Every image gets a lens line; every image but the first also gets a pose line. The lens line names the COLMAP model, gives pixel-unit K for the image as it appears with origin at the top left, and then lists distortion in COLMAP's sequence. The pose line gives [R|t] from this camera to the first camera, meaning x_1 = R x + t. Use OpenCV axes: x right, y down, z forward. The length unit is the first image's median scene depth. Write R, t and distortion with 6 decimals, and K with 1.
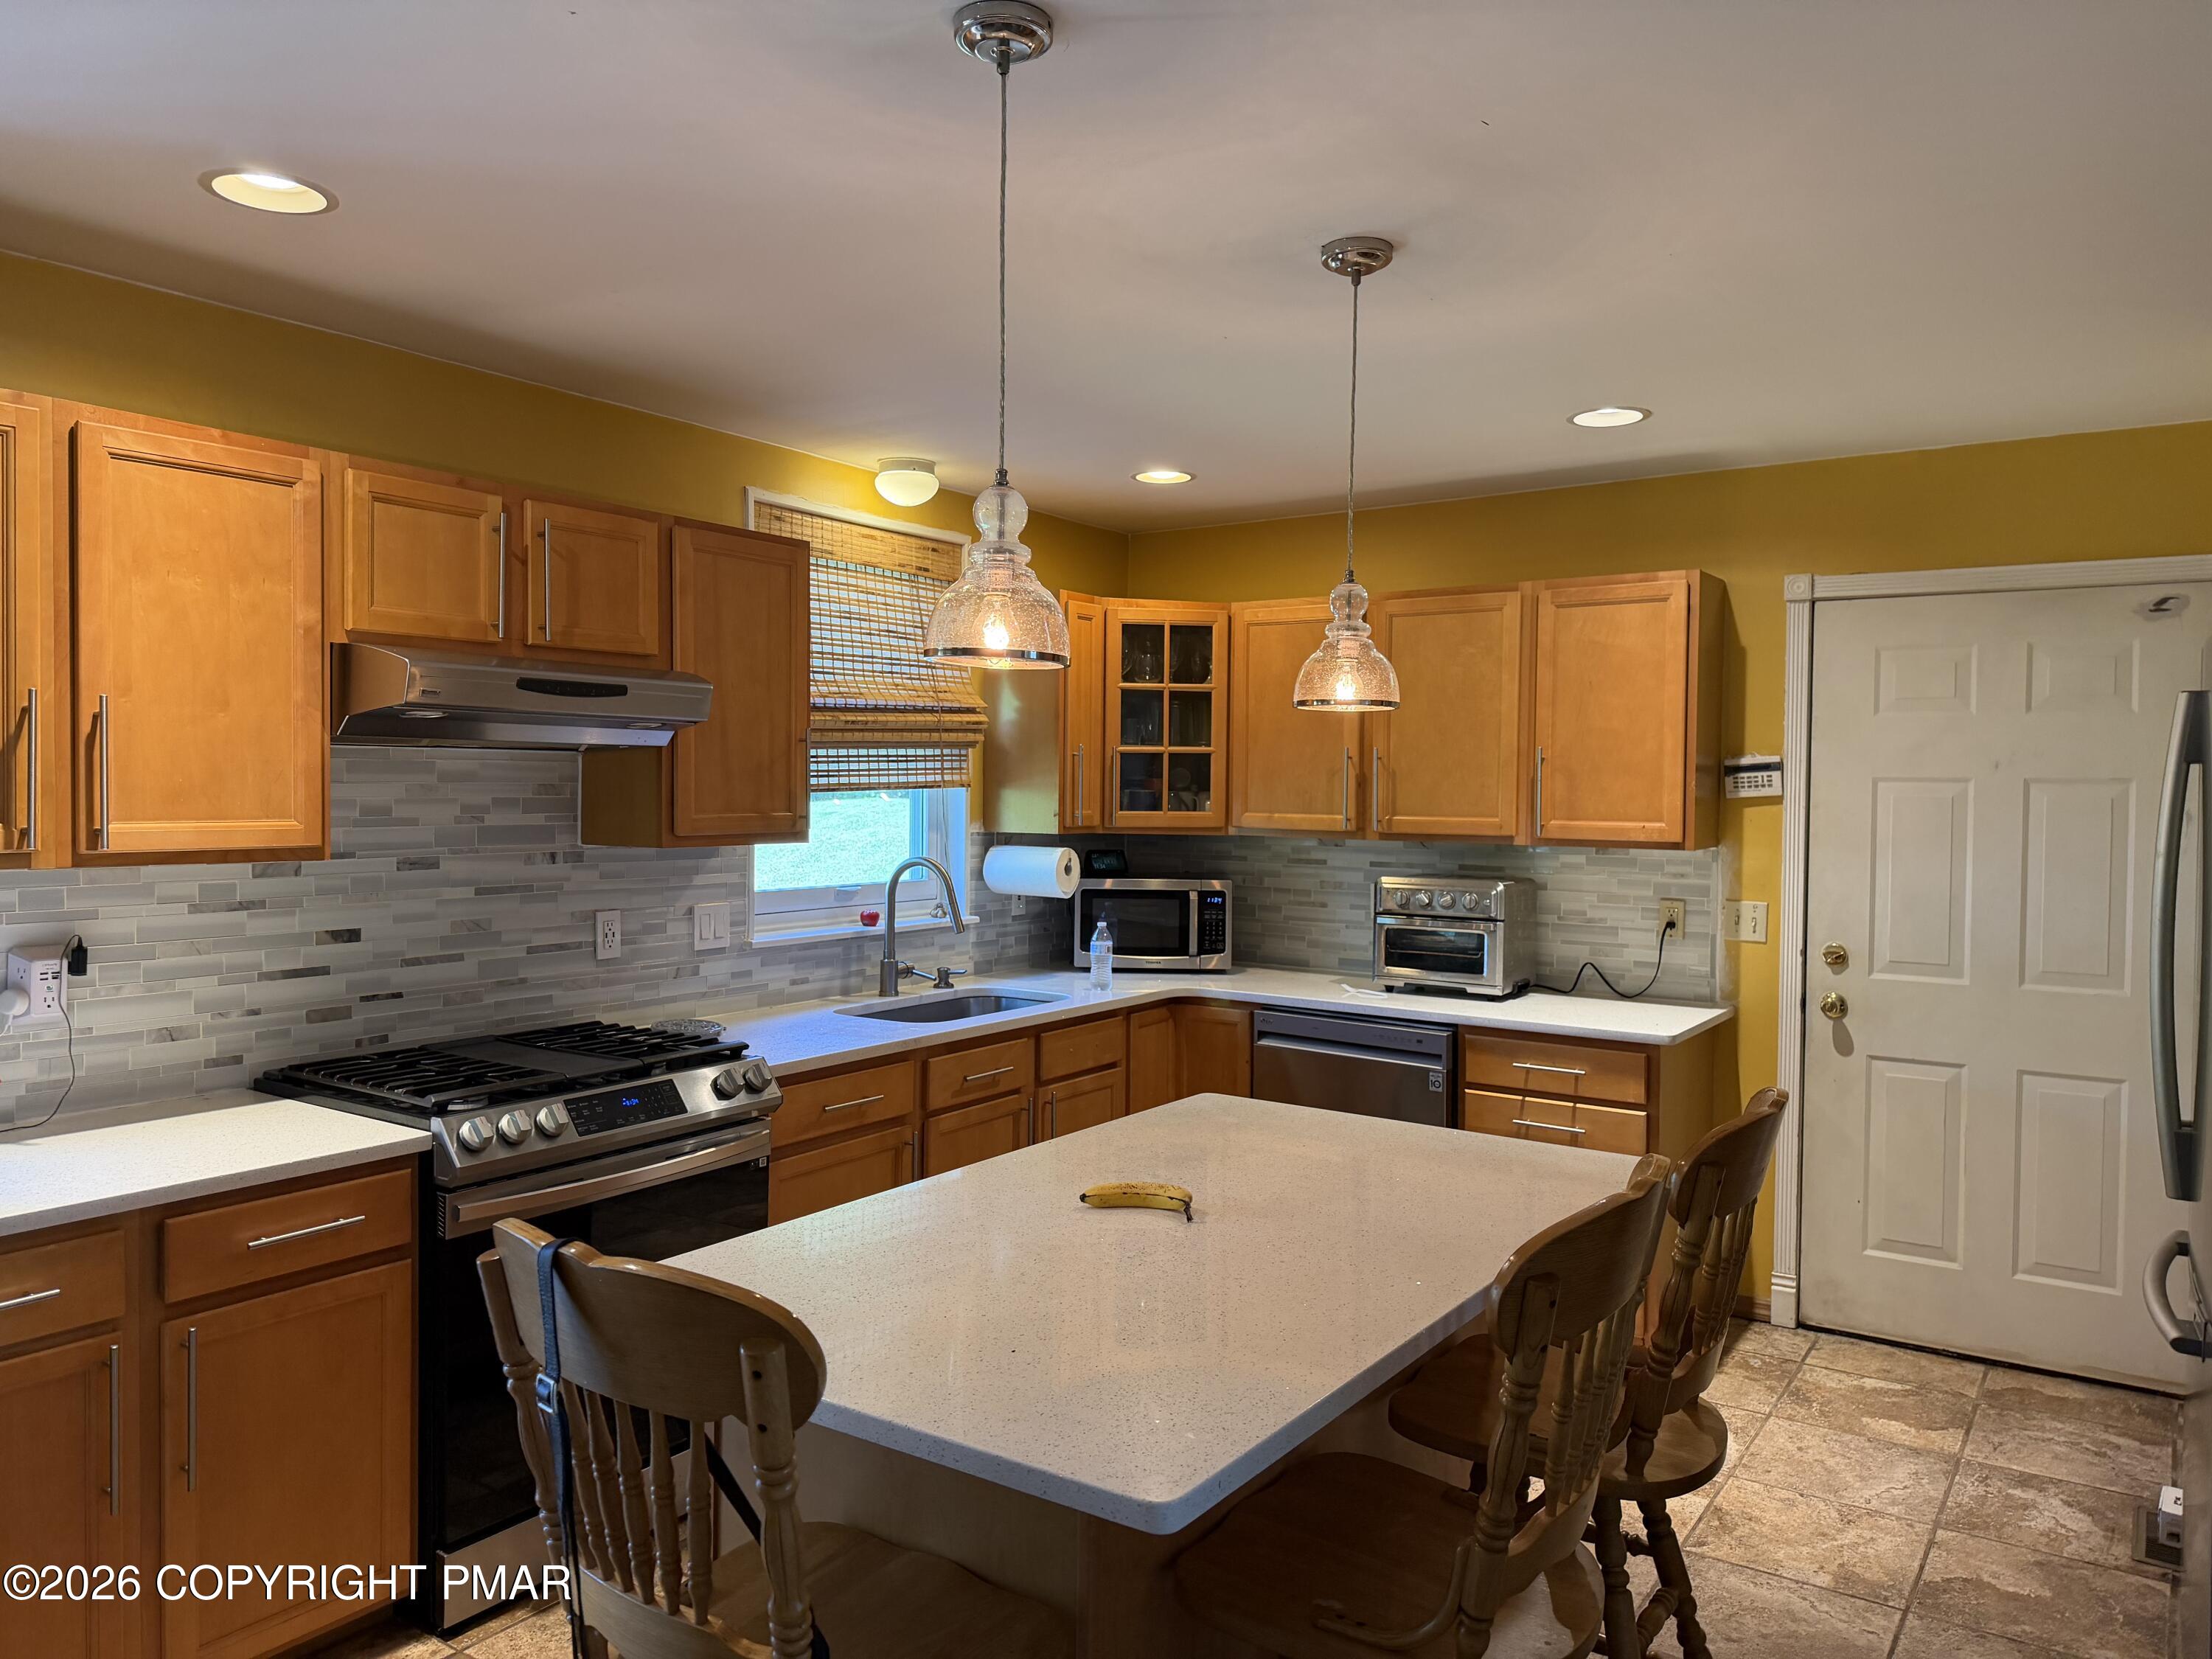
lens RADIAL K [[1554.6, 0, 1099.8], [0, 1554.6, 823.5], [0, 0, 1]] dist [0.091093, -0.093325]
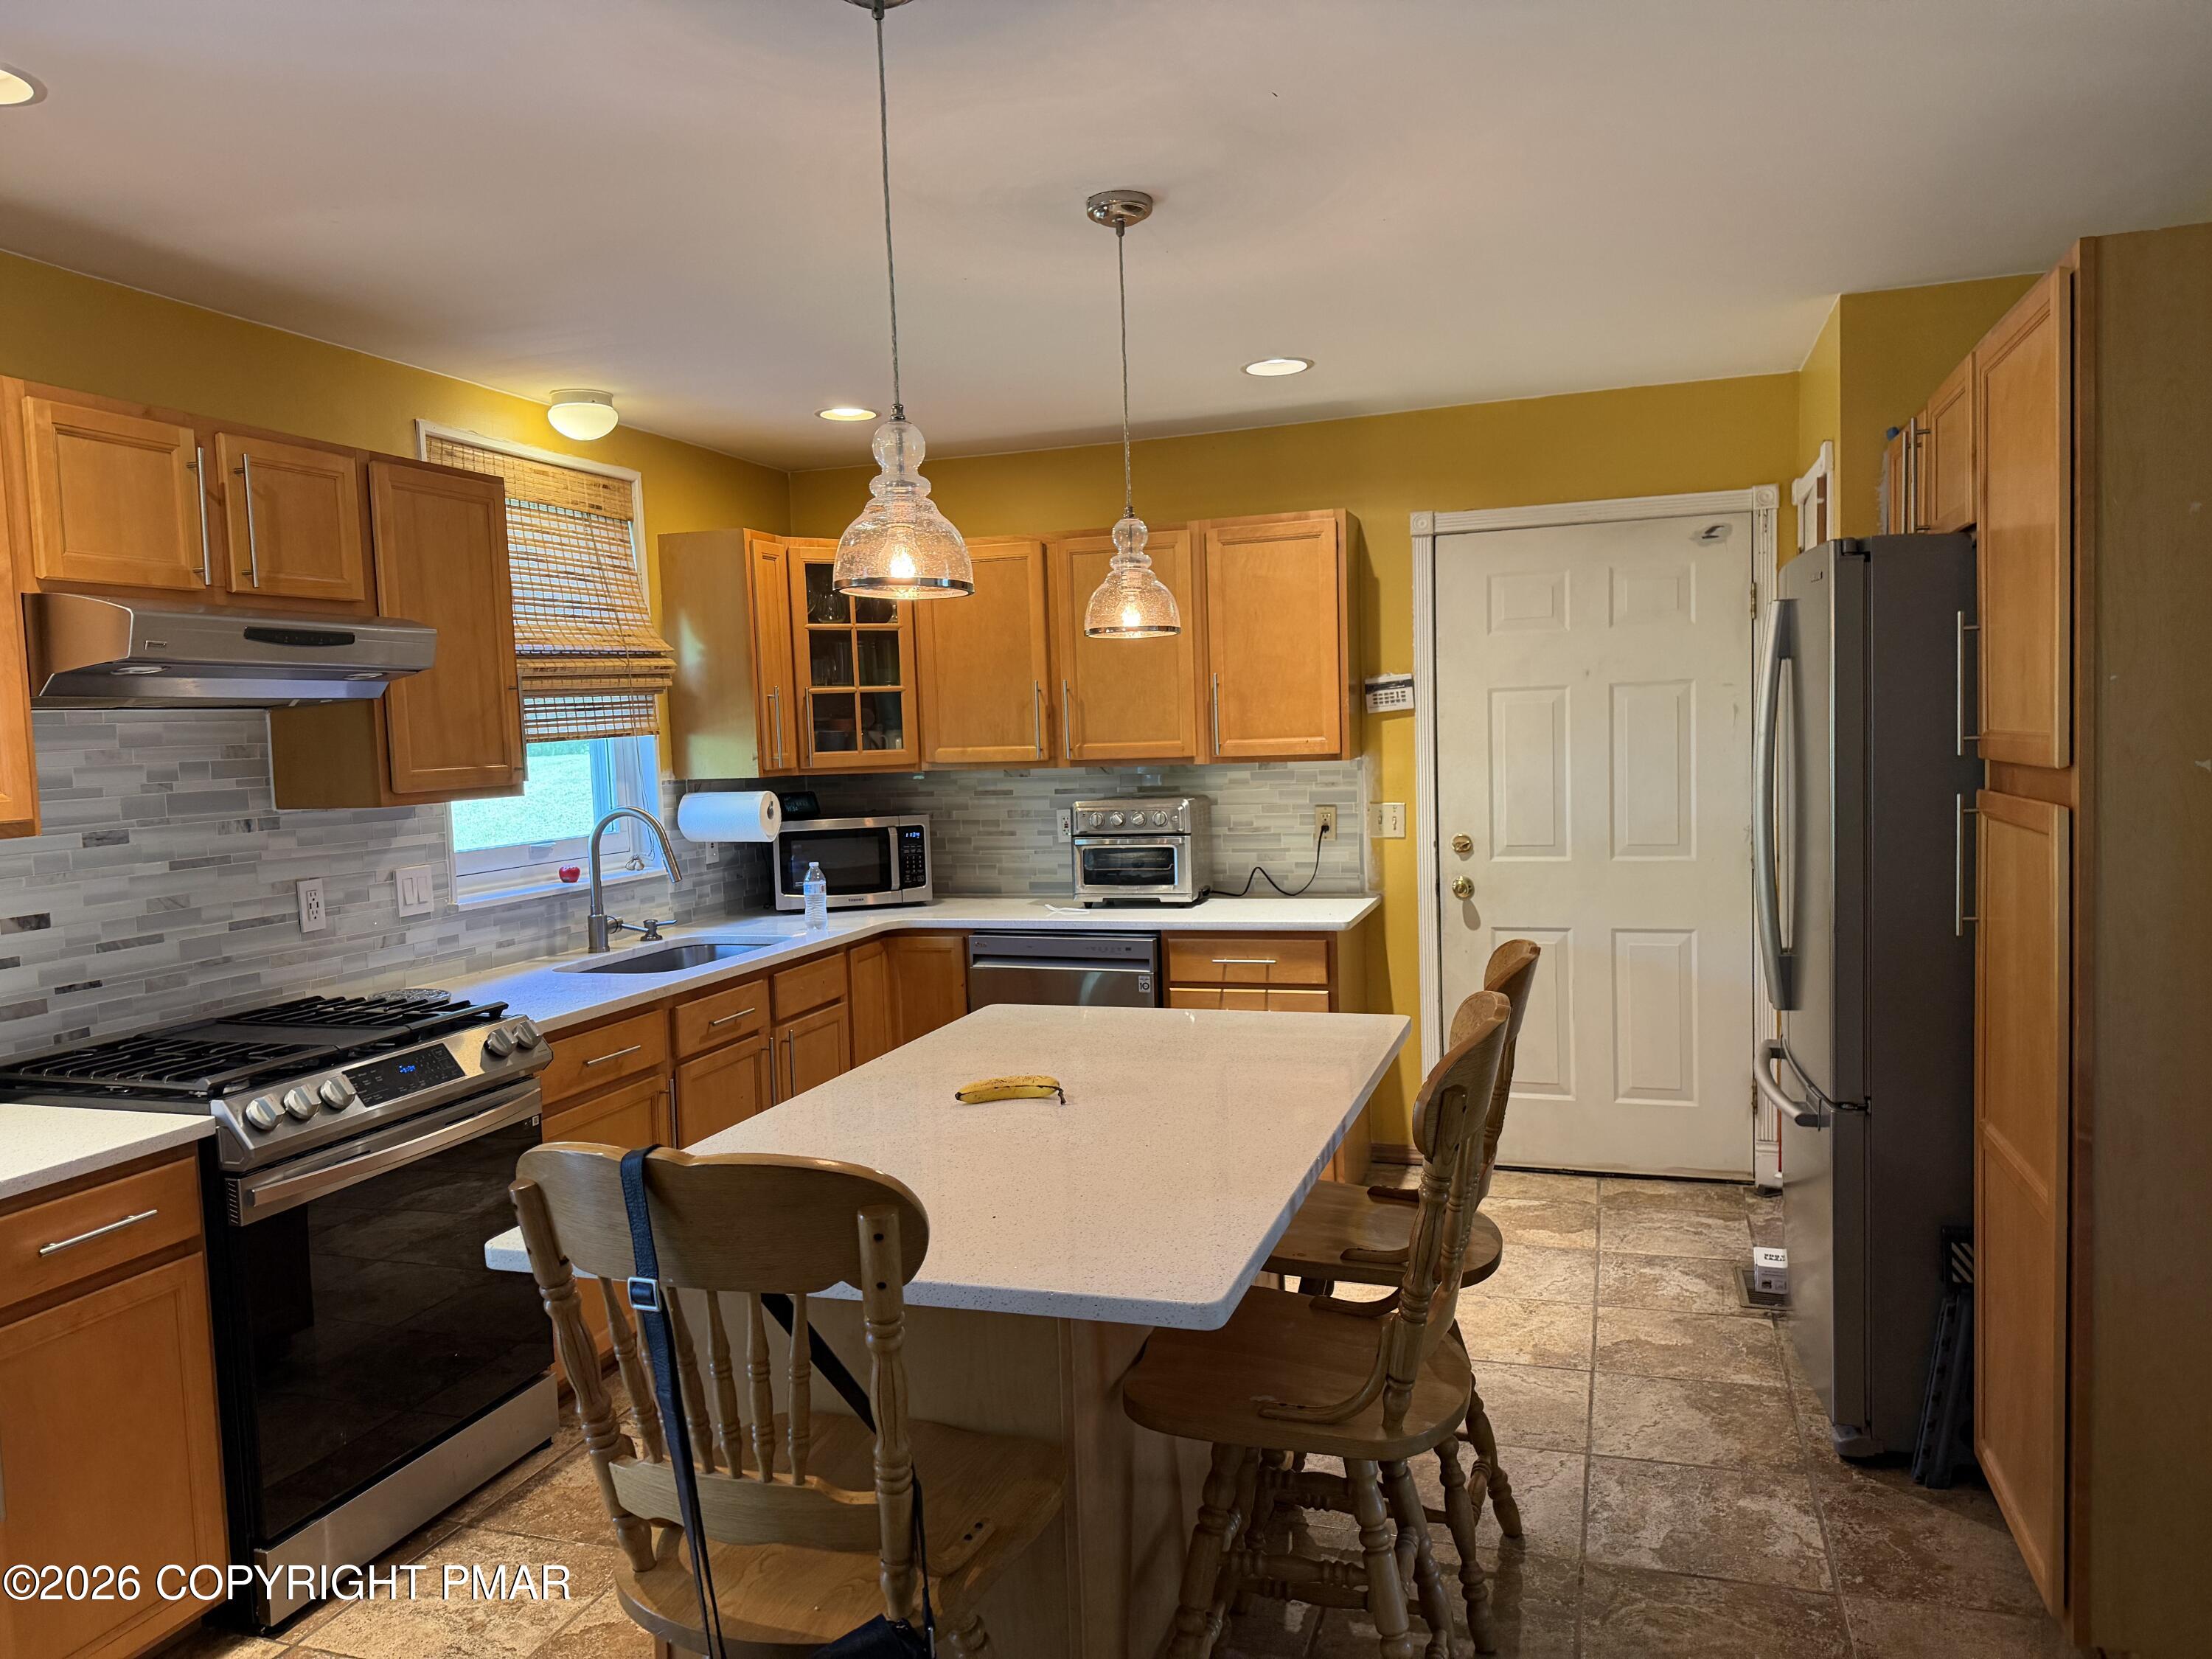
lens RADIAL K [[1554.6, 0, 1098.8], [0, 1554.6, 834.2], [0, 0, 1]] dist [0.091093, -0.093325]
pose [[0.960351, -0.063858, 0.271383, -0.113944], [0.052864, 0.997465, 0.047639, 0.008486], [-0.273737, -0.031403, 0.961292, -0.027439]]
